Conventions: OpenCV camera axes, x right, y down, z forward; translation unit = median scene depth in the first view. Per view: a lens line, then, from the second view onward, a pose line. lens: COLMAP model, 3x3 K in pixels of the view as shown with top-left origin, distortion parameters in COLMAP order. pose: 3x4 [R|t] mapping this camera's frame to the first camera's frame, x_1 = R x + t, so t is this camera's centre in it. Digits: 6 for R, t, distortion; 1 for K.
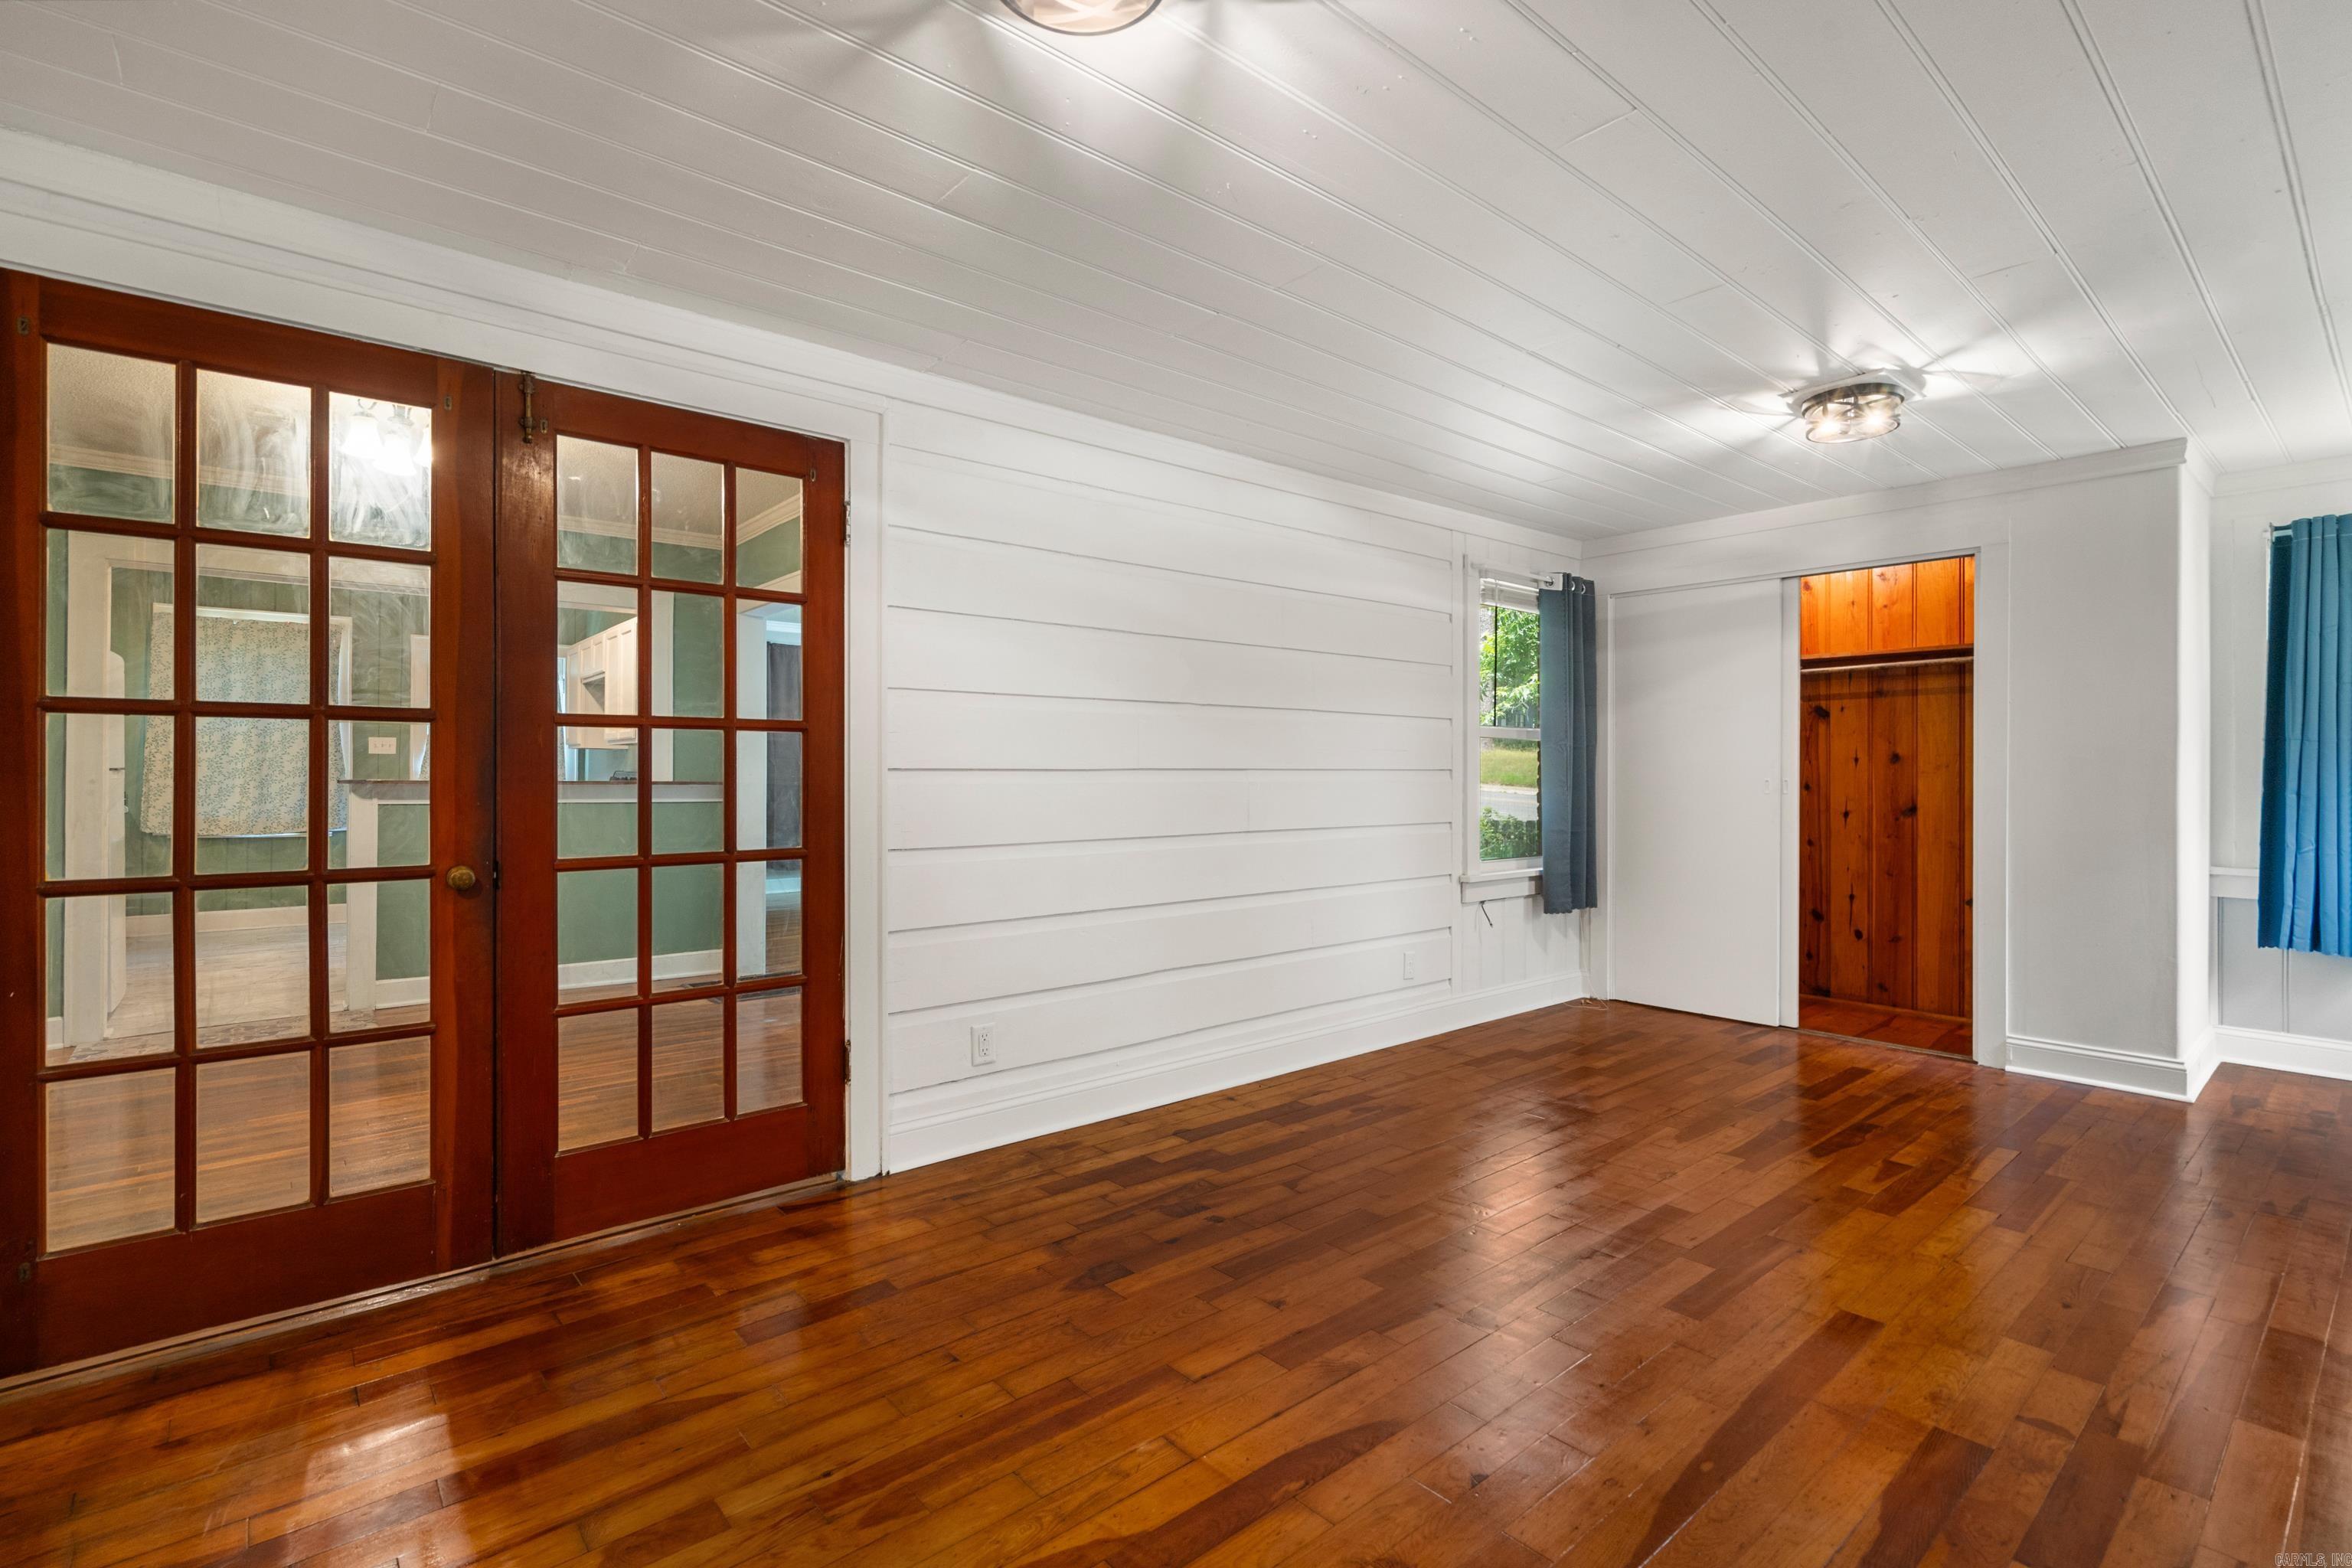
lens RADIAL K [[1074.1, 0, 1173.5], [0, 1074.1, 765.1], [0, 0, 1]] dist [-0.002044, 0.001068]
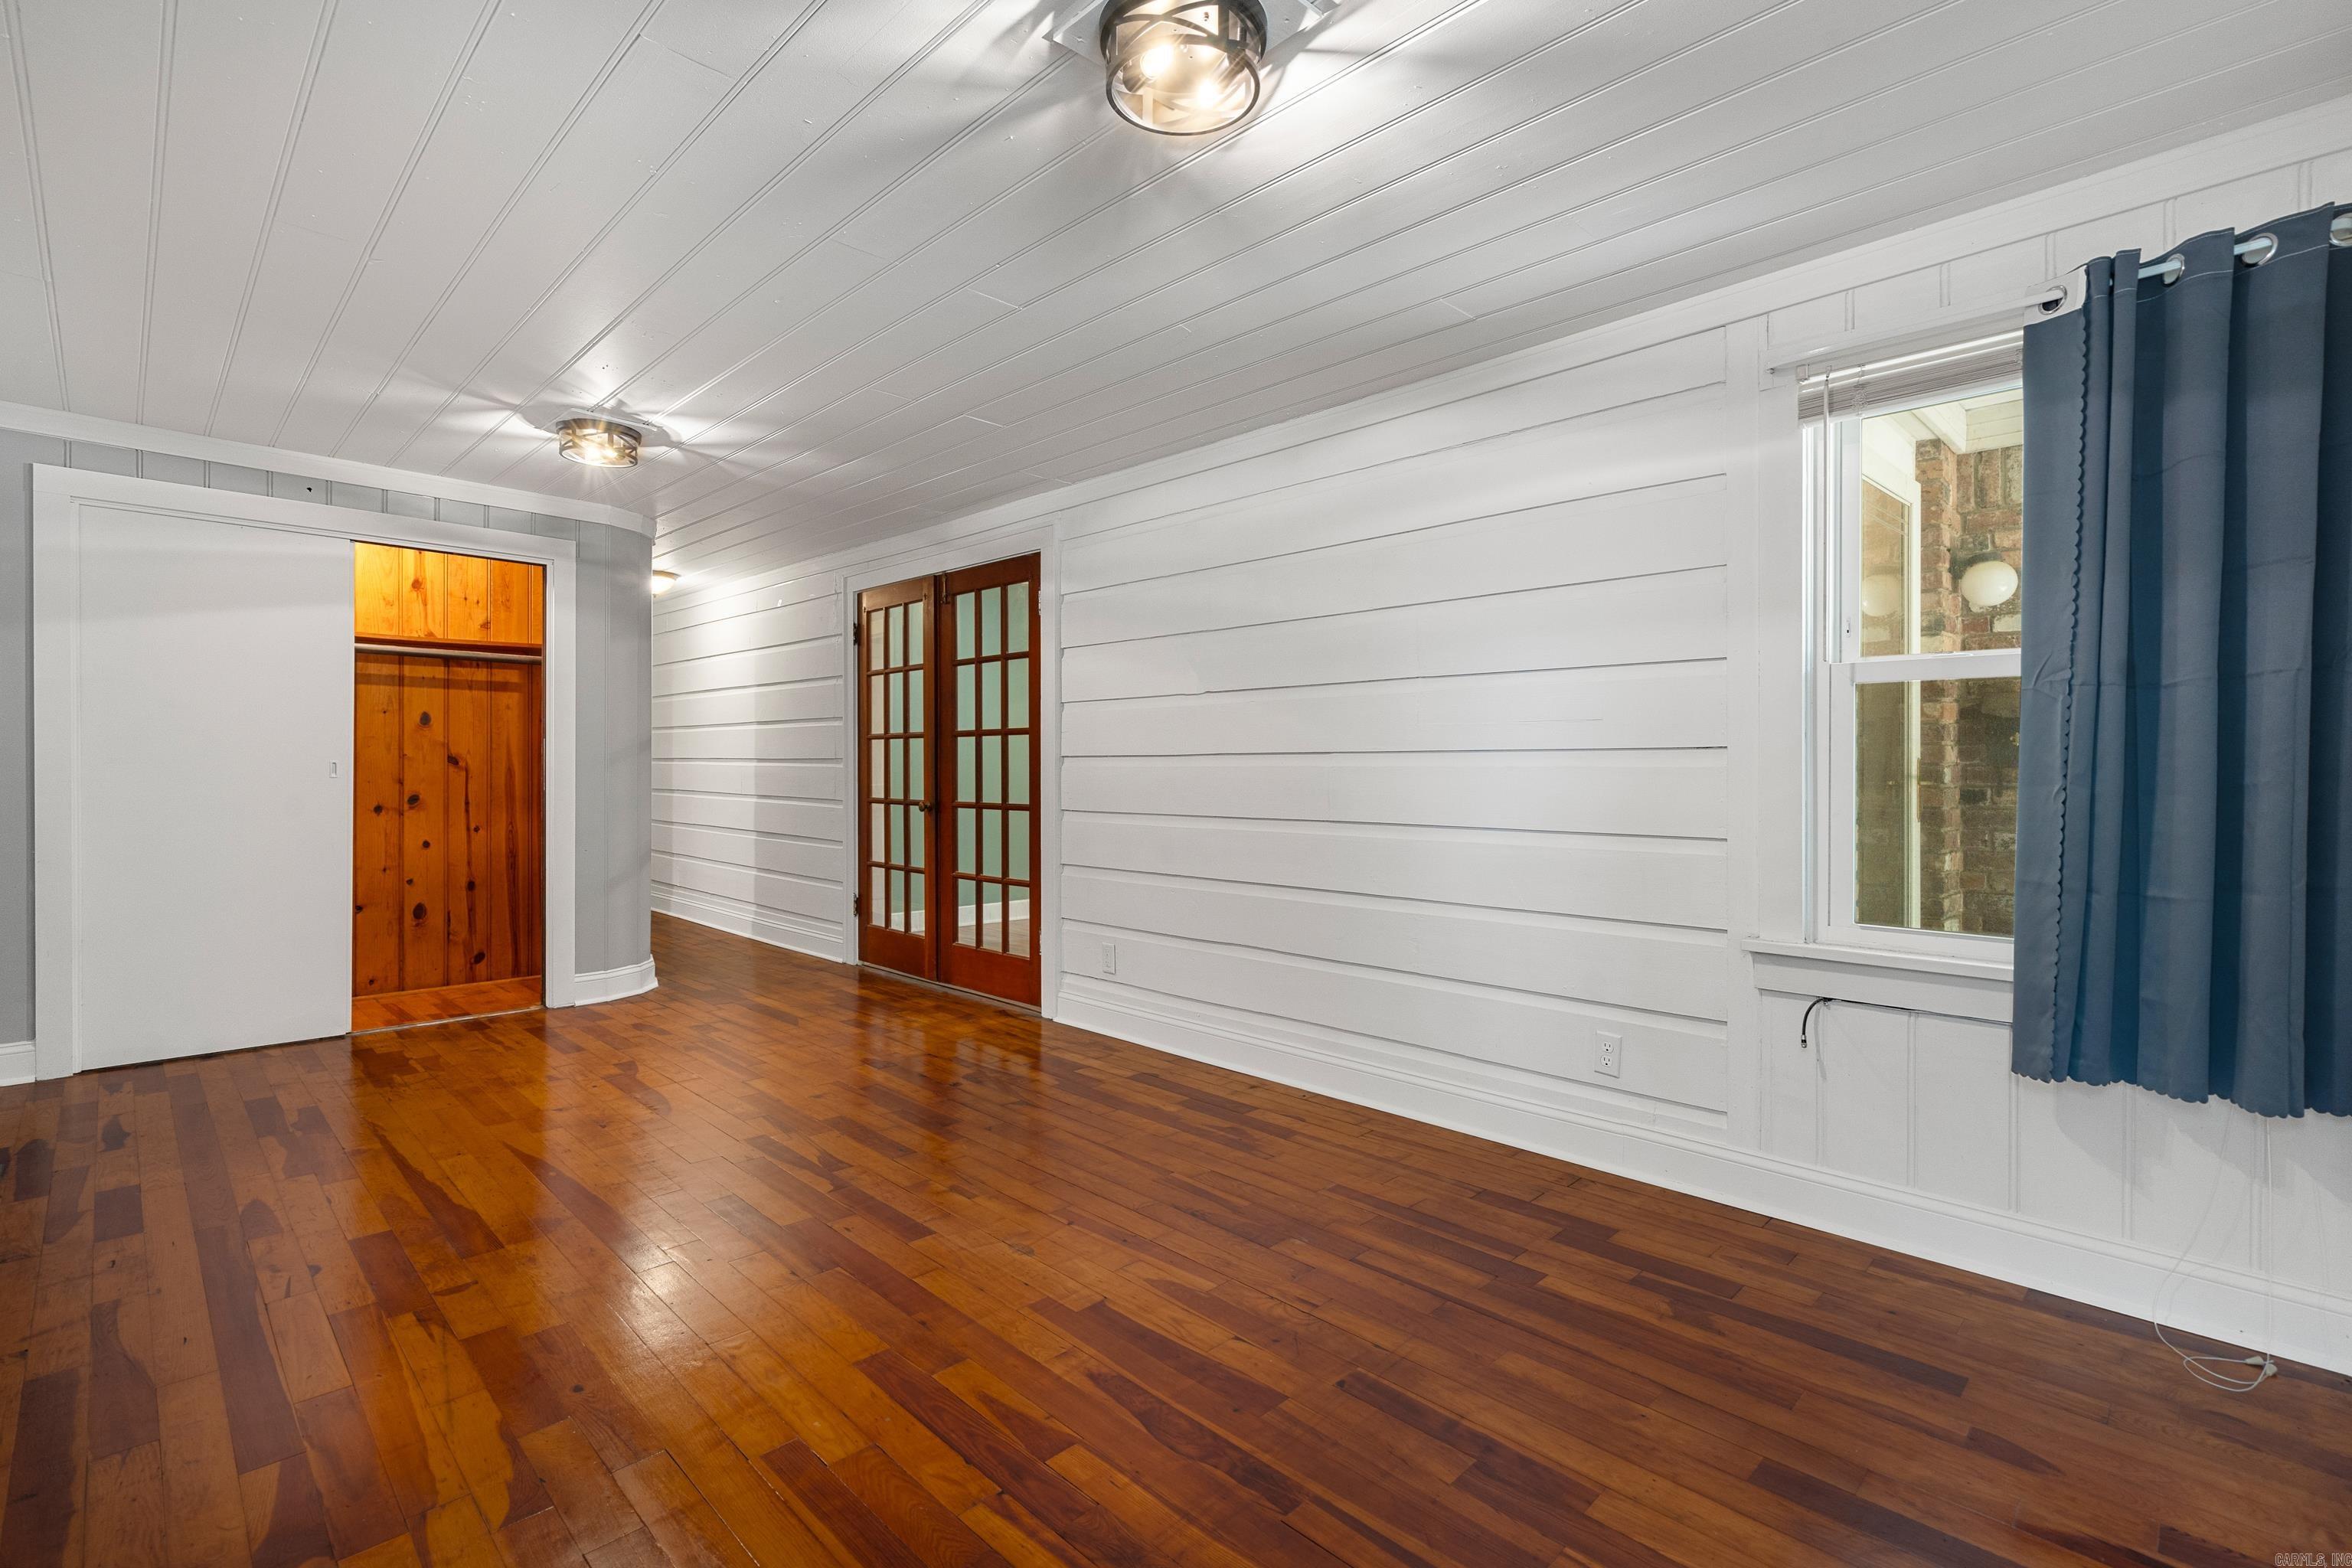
lens RADIAL K [[1074.1, 0, 1166.2], [0, 1074.1, 766.1], [0, 0, 1]] dist [-0.002044, 0.001068]
pose [[0.073066, -0.000708, -0.997327, 1.142634], [0.009121, 0.999958, -0.000041, 0.016952], [0.997285, -0.009094, 0.073069, 0.941892]]
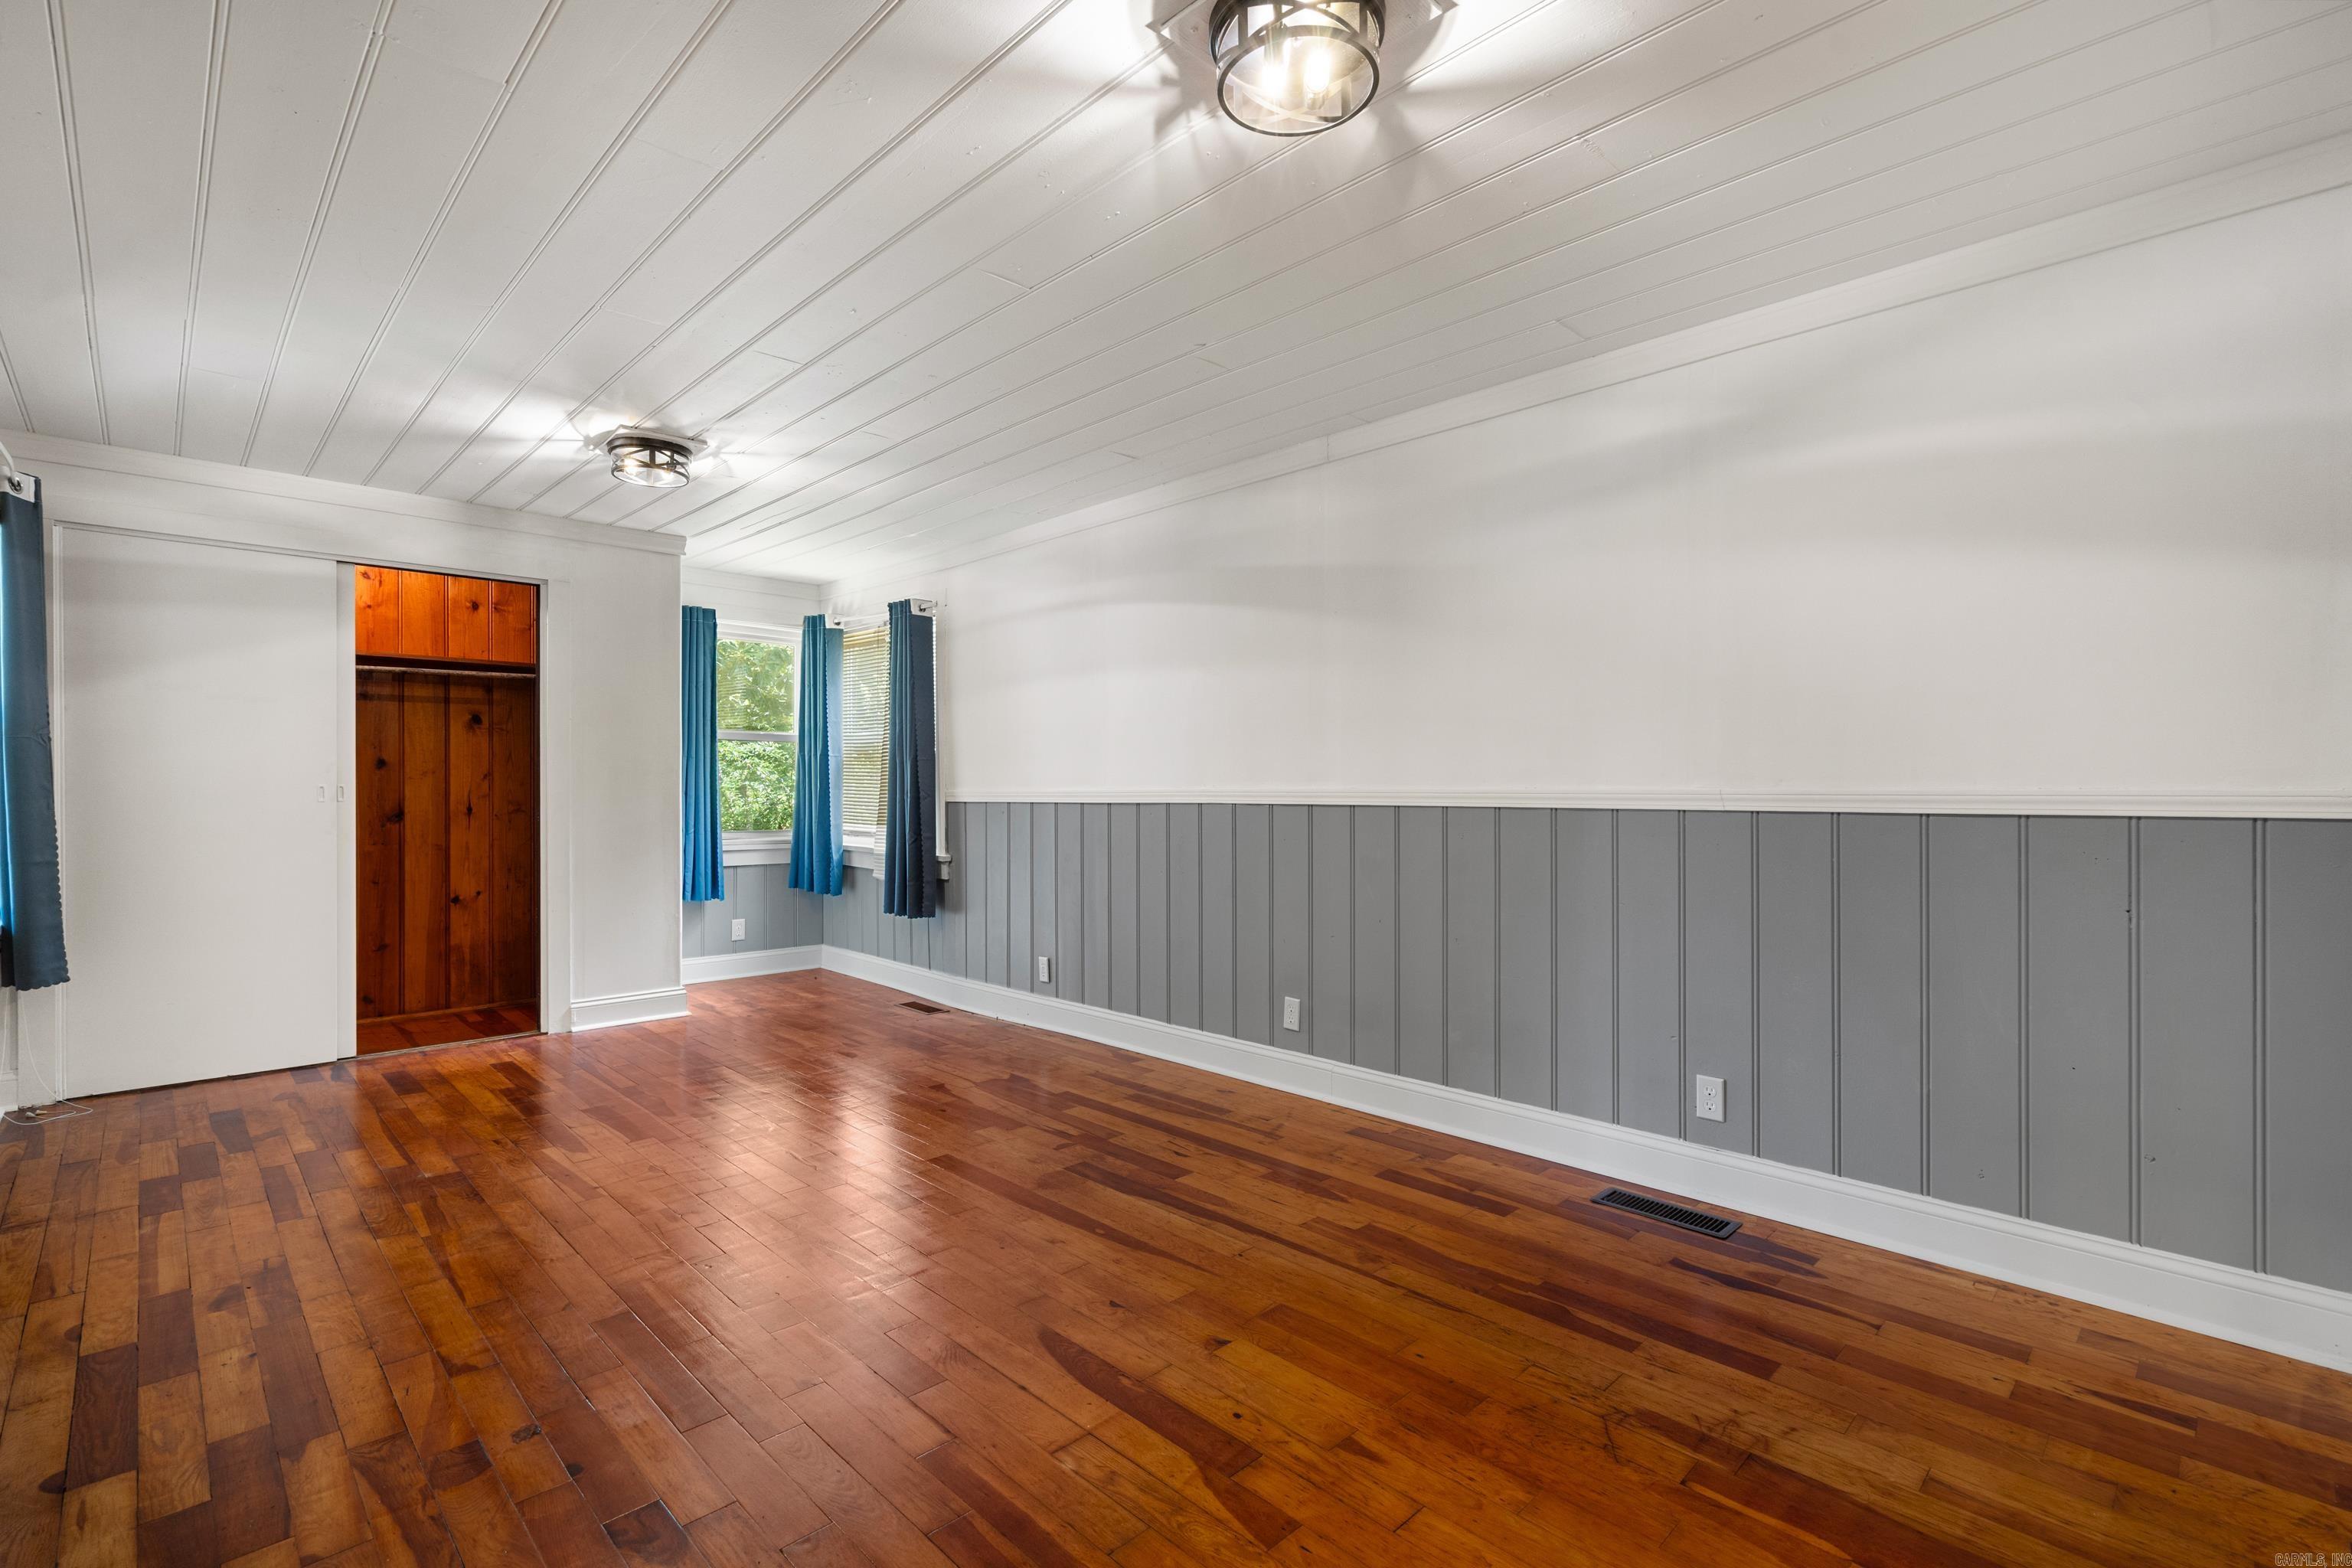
lens RADIAL K [[1074.1, 0, 1171.4], [0, 1074.1, 783.1], [0, 0, 1]] dist [-0.002044, 0.001068]
pose [[-0.062736, -0.001264, 0.998029, -0.533535], [-0.008969, 0.999960, 0.000702, 0.006524], [-0.997990, -0.008908, -0.062745, 0.514451]]
